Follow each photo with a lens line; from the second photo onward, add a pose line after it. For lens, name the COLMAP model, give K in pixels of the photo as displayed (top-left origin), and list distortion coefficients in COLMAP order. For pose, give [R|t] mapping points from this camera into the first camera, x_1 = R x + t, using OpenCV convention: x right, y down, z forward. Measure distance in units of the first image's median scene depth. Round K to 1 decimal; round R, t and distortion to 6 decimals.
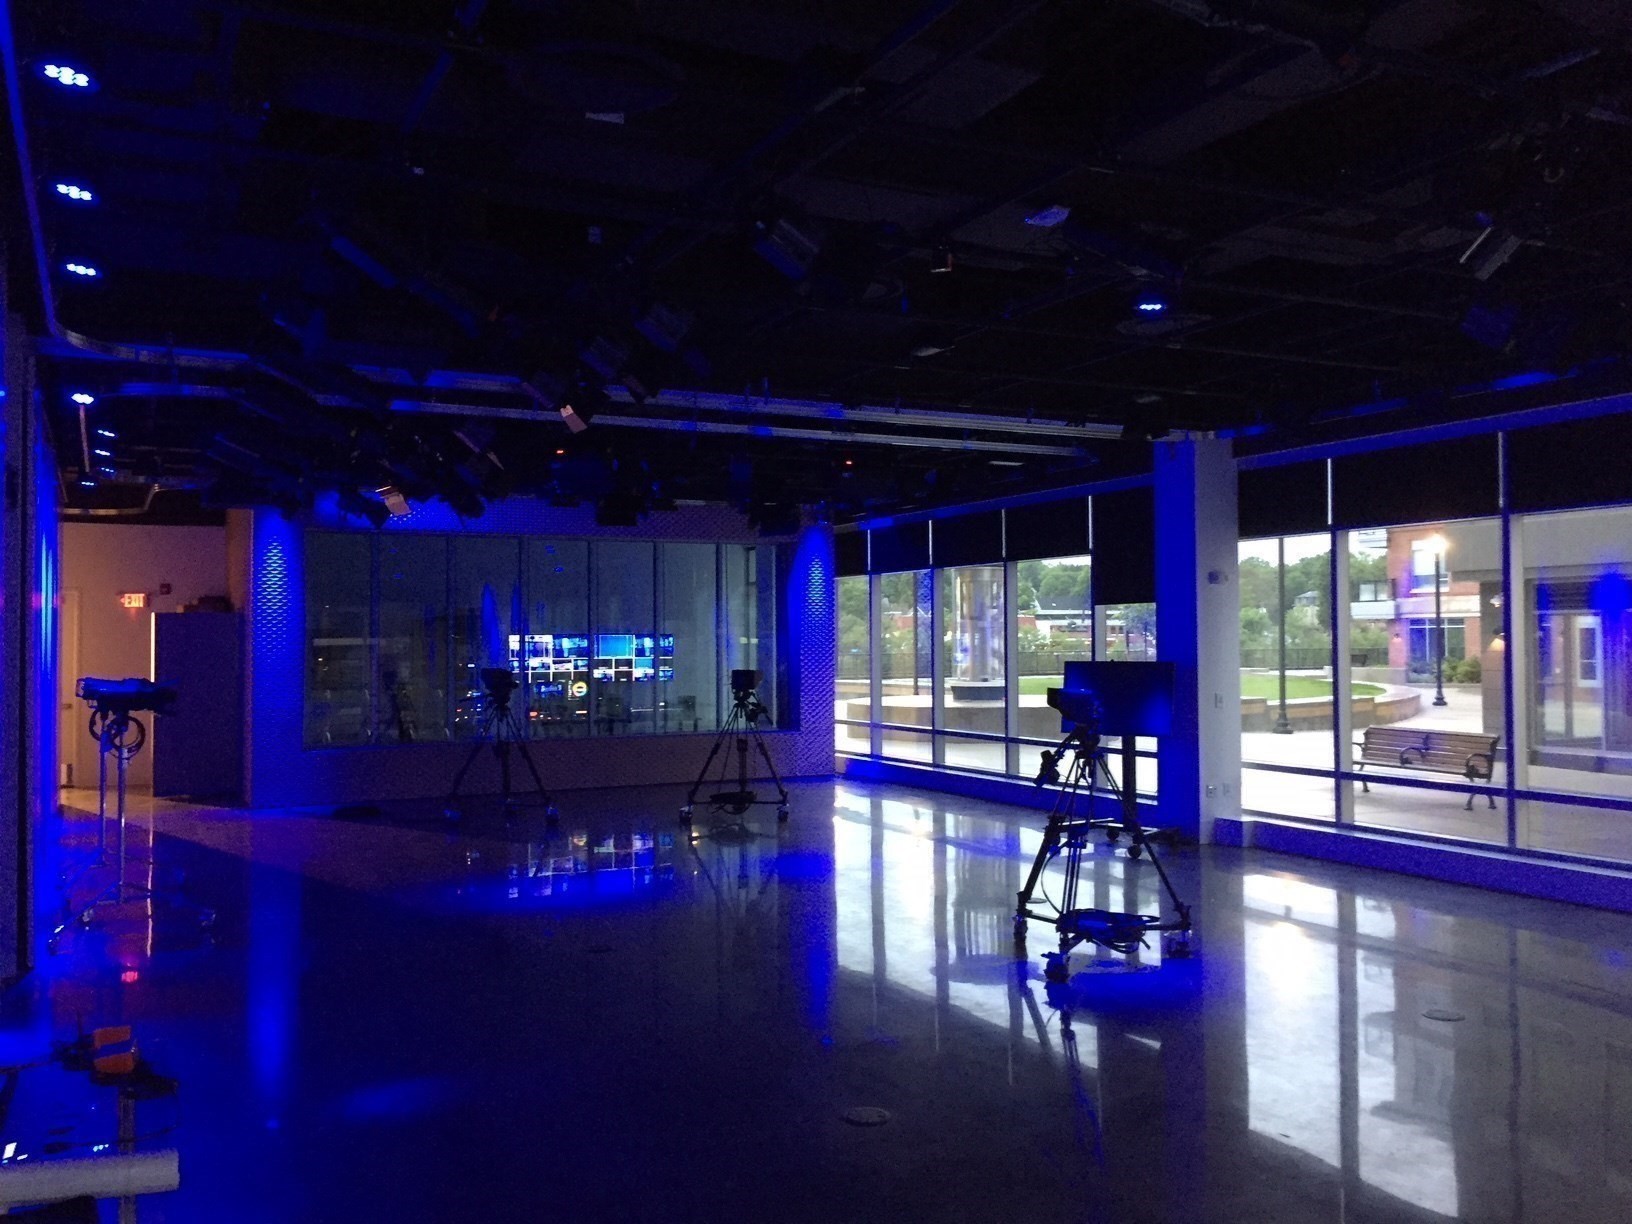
lens RADIAL K [[1392.9, 0, 821.3], [0, 1392.9, 606.8], [0, 0, 1]] dist [0.091785, -0.131898]
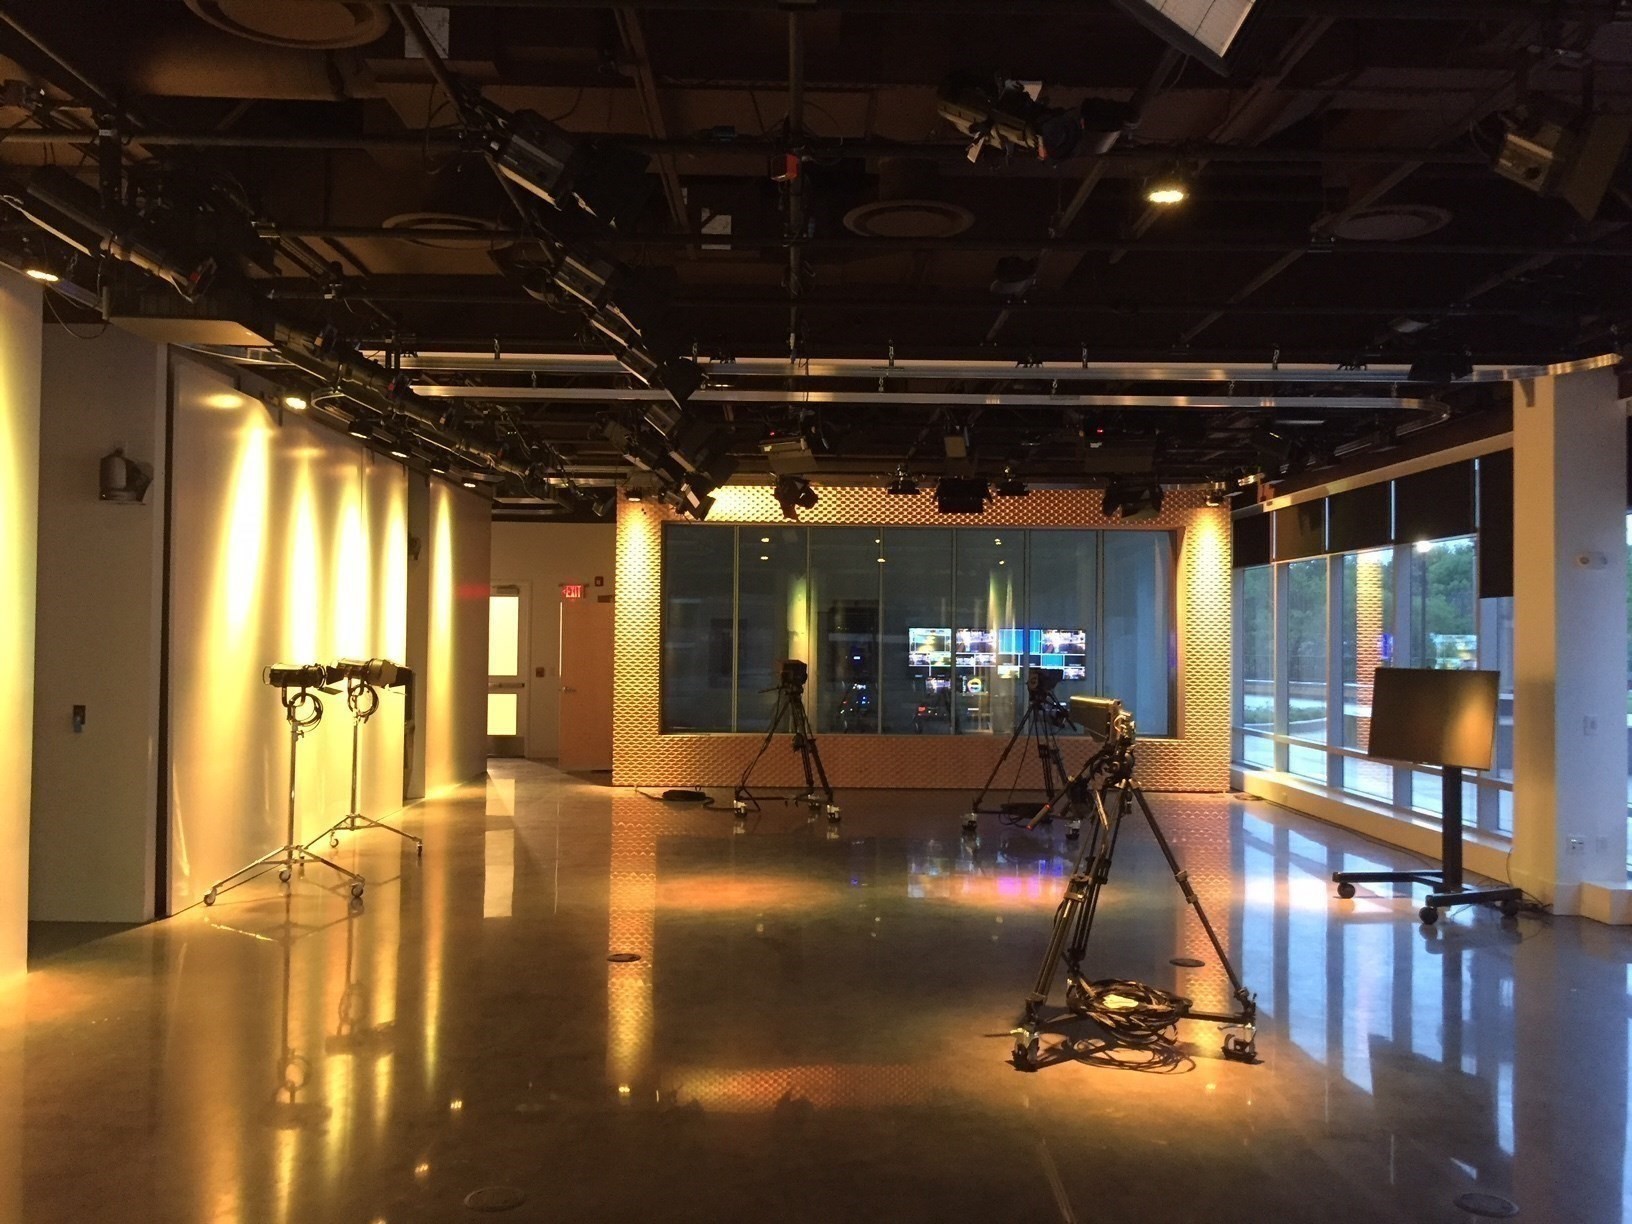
lens RADIAL K [[1396.4, 0, 819.4], [0, 1396.4, 605.1], [0, 0, 1]] dist [0.087845, -0.120098]
pose [[0.902462, 0.005712, -0.430732, 0.250884], [-0.005100, 0.999984, 0.002576, 0.003441], [0.430740, -0.000128, 0.902476, 0.147639]]
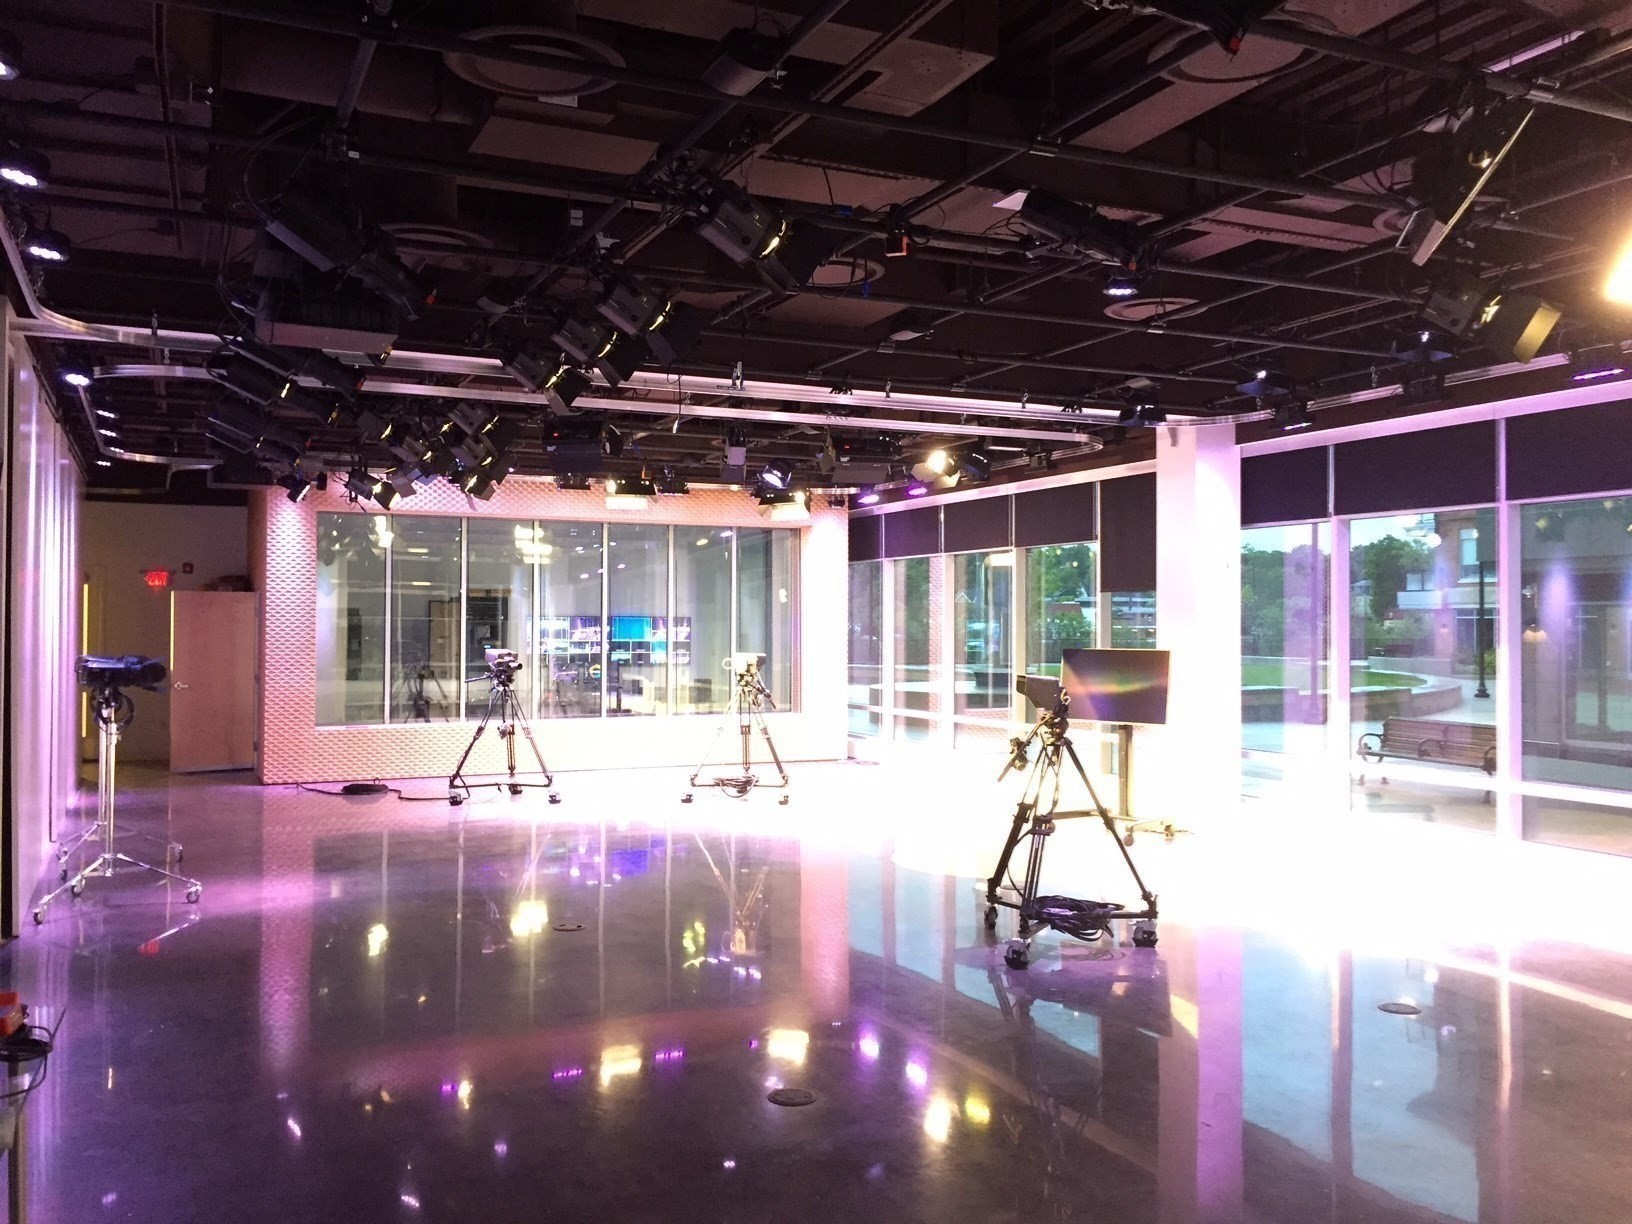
lens RADIAL K [[1396.4, 0, 819.4], [0, 1396.4, 605.1], [0, 0, 1]] dist [0.087845, -0.120098]
pose [[0.999409, 0.009454, -0.033059, 0.036042], [-0.009132, 0.999909, 0.009881, -0.000029], [0.033149, -0.009573, 0.999405, -0.001511]]
